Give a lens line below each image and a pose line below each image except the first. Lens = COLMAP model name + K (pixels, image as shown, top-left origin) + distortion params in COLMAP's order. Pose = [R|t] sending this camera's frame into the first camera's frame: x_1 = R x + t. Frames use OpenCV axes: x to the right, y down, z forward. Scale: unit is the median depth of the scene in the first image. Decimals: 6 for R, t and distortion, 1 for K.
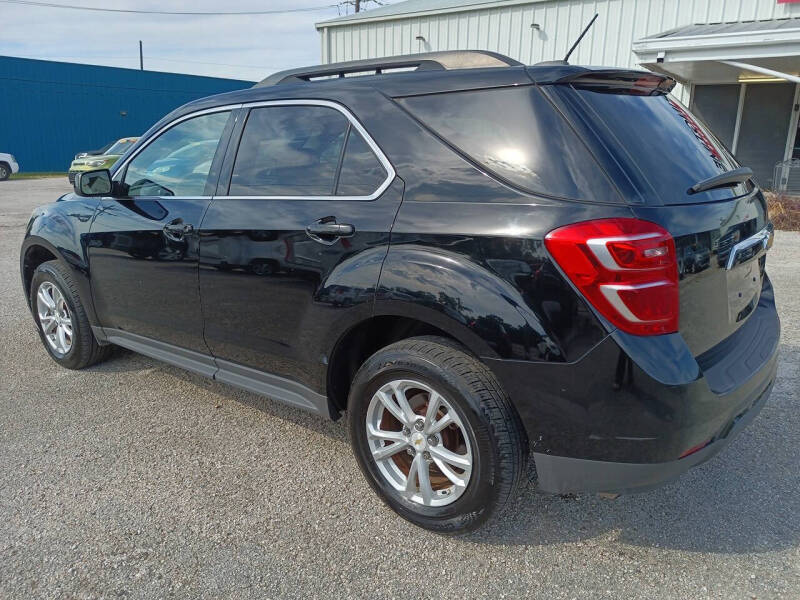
lens RADIAL K [[600.5, 0, 398.7], [0, 600.5, 298.5], [0, 0, 1]] dist [0.066819, -0.078673]
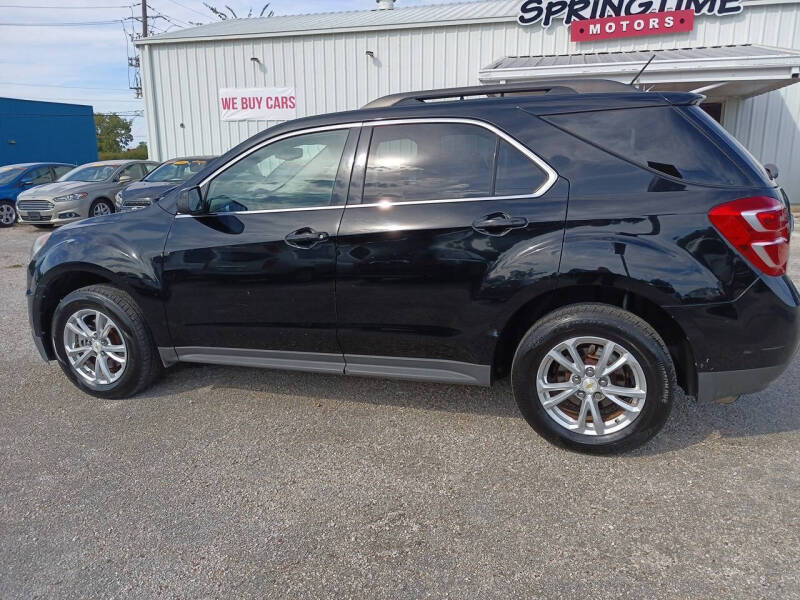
lens RADIAL K [[600.5, 0, 398.7], [0, 600.5, 298.5], [0, 0, 1]] dist [0.066819, -0.078673]
pose [[0.943041, -0.092854, 0.319455, -0.698125], [0.103081, 0.994557, -0.015215, 0.032661], [-0.316303, 0.047278, 0.947479, -0.077215]]
